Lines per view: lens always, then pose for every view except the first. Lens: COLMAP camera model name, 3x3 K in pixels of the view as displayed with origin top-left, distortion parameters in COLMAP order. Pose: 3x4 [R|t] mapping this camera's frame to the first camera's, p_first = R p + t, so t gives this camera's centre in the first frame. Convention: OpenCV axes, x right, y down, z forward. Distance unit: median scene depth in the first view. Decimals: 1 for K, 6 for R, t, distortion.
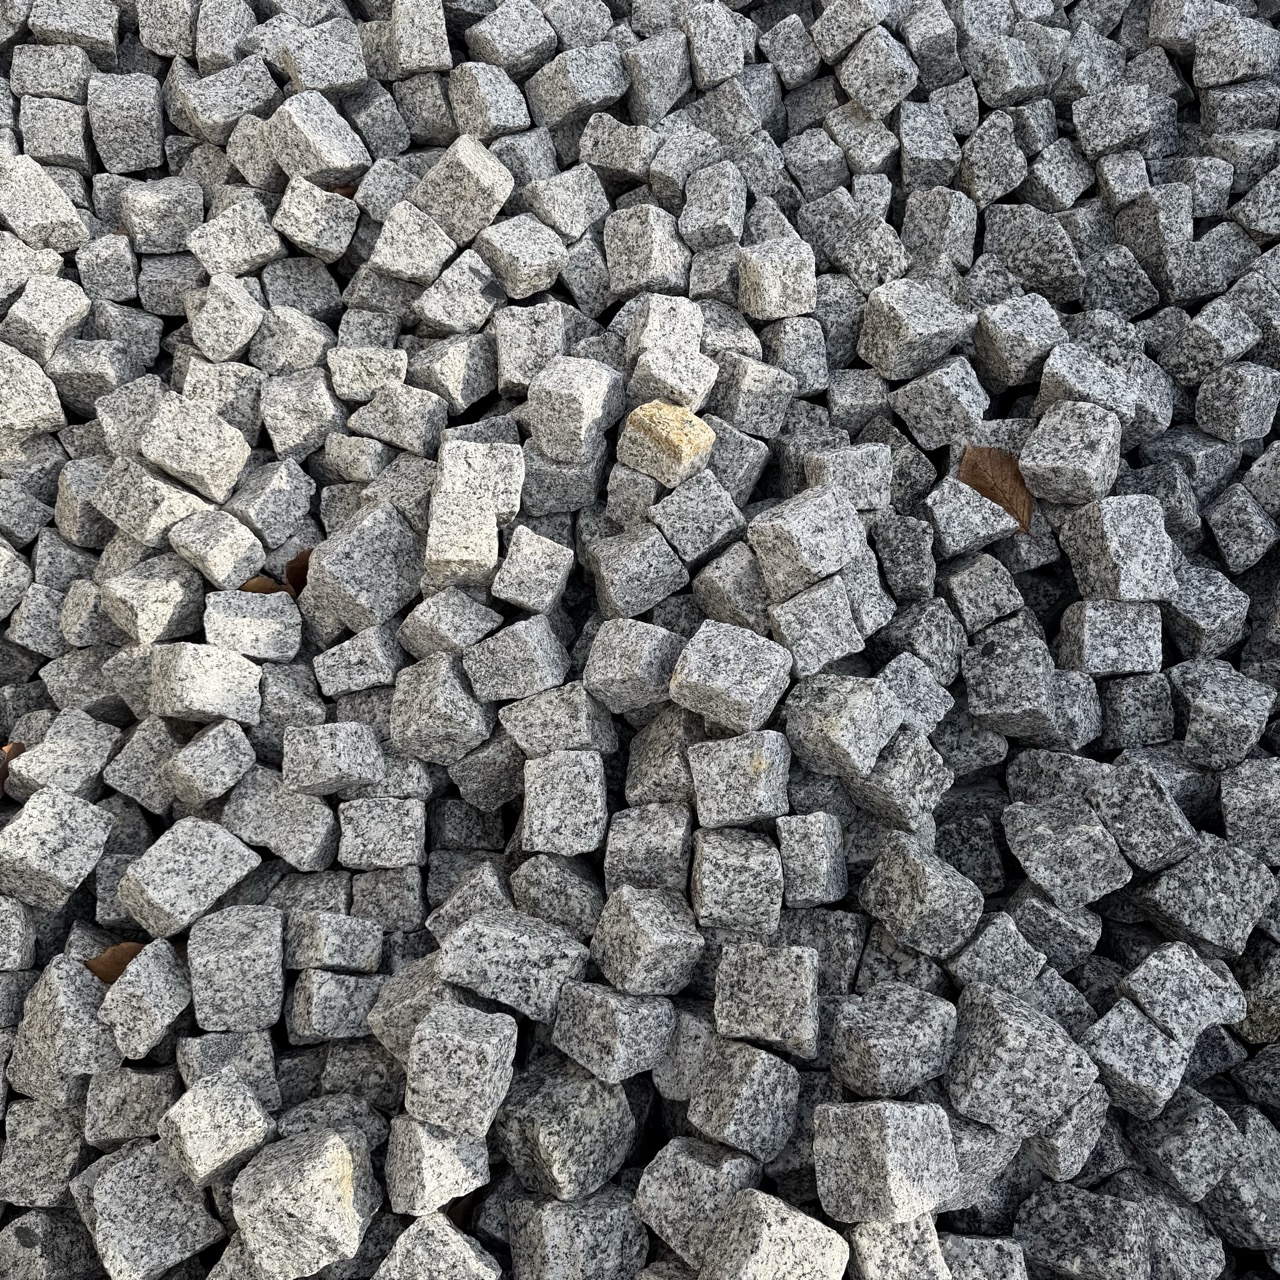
lens RADIAL K [[1208.0, 0, 634.8], [0, 1208.0, 642.0], [0, 0, 1]] dist [0.005602, 0.000000]
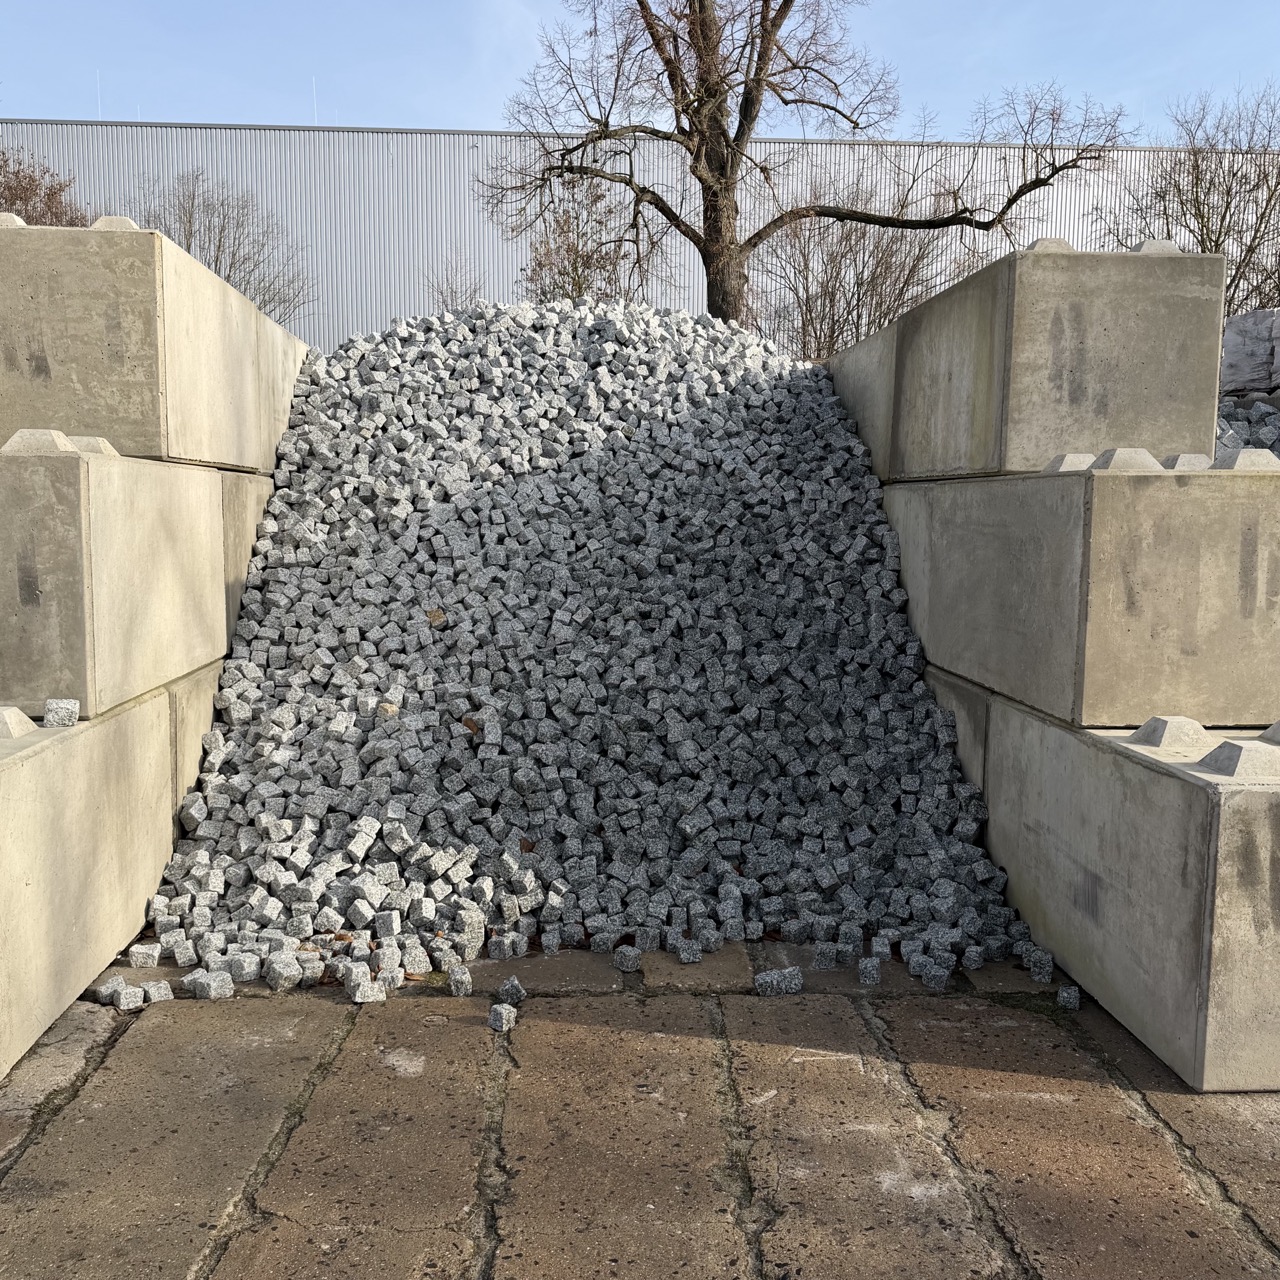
lens RADIAL K [[1208.0, 0, 641.5], [0, 1208.0, 645.8], [0, 0, 1]] dist [0.005602, 0.000000]
pose [[0.998530, -0.013915, -0.052391, 1.027865], [-0.013004, 0.876779, -0.480718, 1.502865], [0.052625, 0.480692, 0.875309, -2.544076]]
